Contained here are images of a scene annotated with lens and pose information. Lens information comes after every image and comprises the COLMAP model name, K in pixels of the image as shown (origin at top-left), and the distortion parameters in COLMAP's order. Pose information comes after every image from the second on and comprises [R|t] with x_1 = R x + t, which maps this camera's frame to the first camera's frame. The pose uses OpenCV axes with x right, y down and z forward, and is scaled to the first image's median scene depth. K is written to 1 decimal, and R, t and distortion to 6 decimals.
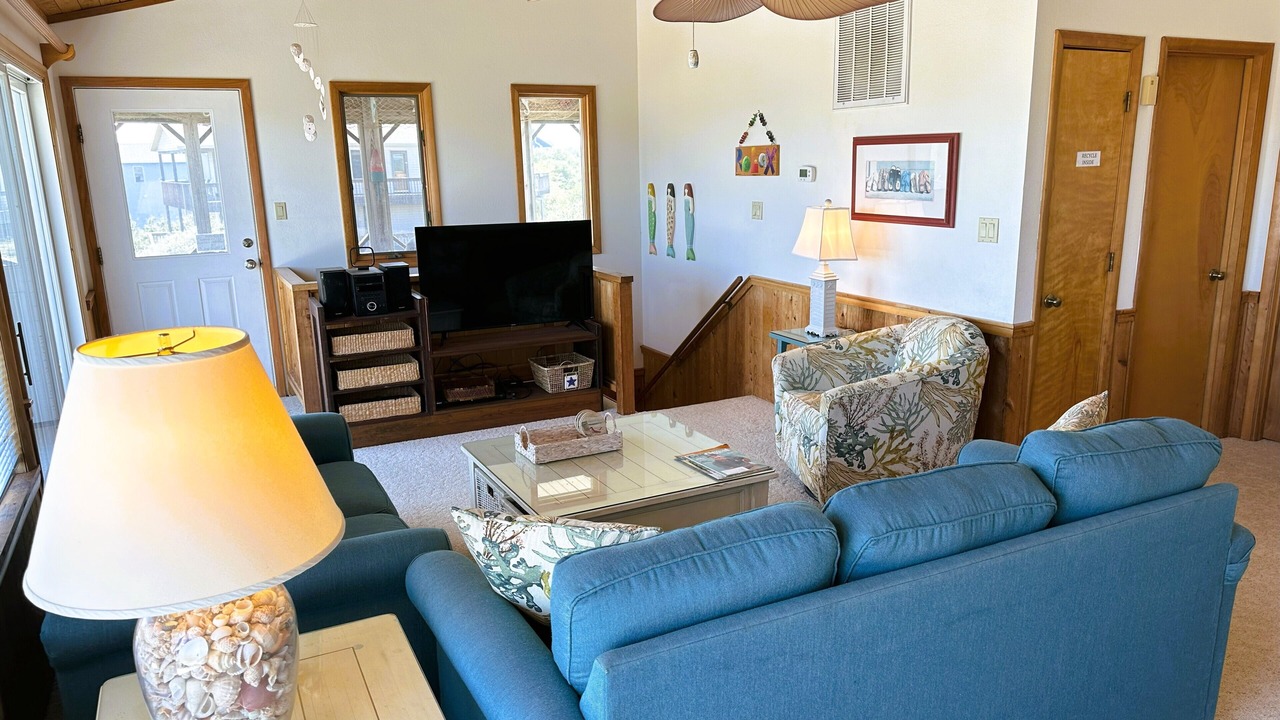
lens RADIAL K [[902.9, 0, 644.5], [0, 902.9, 372.3], [0, 0, 1]] dist [0.064941, -0.075153]
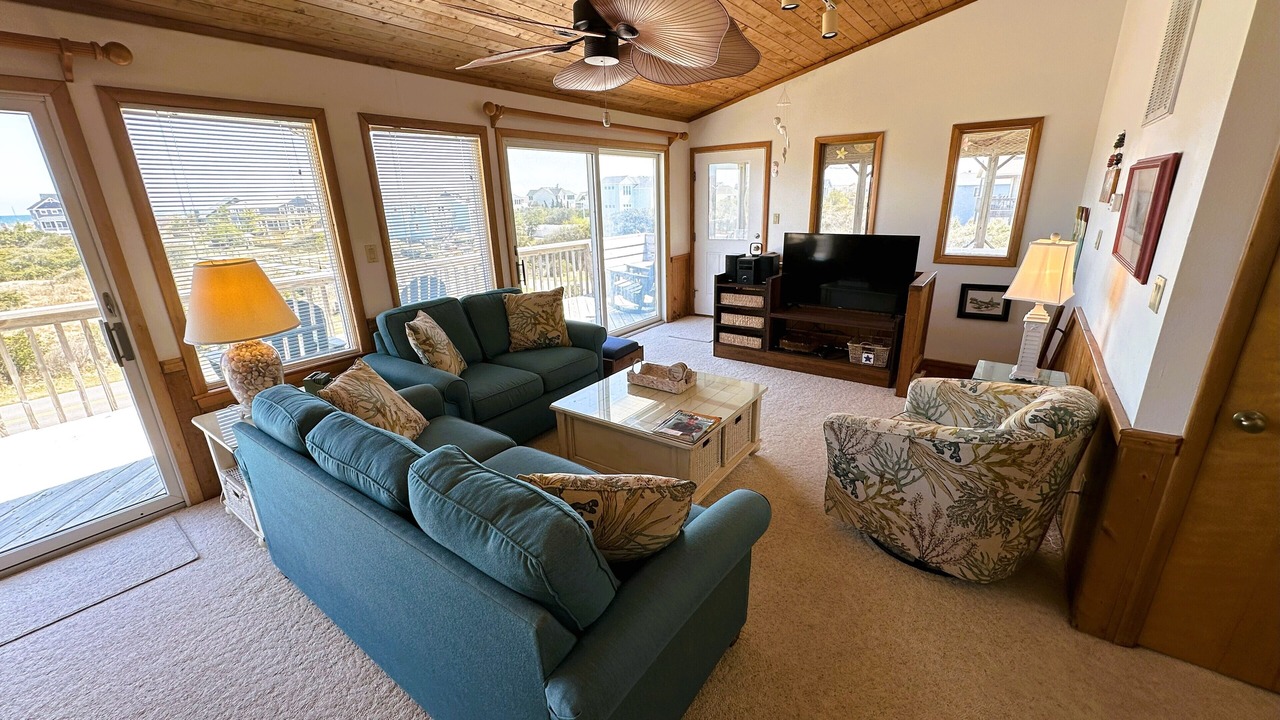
lens RADIAL K [[513.7, 0, 635.1], [0, 513.7, 357.6], [0, 0, 1]] dist [0.000800, 0.000540]
pose [[0.459199, 0.276202, -0.844304, 0.449872], [-0.188412, 0.959094, 0.211281, -0.096738], [0.868123, 0.062057, 0.492455, 0.372010]]
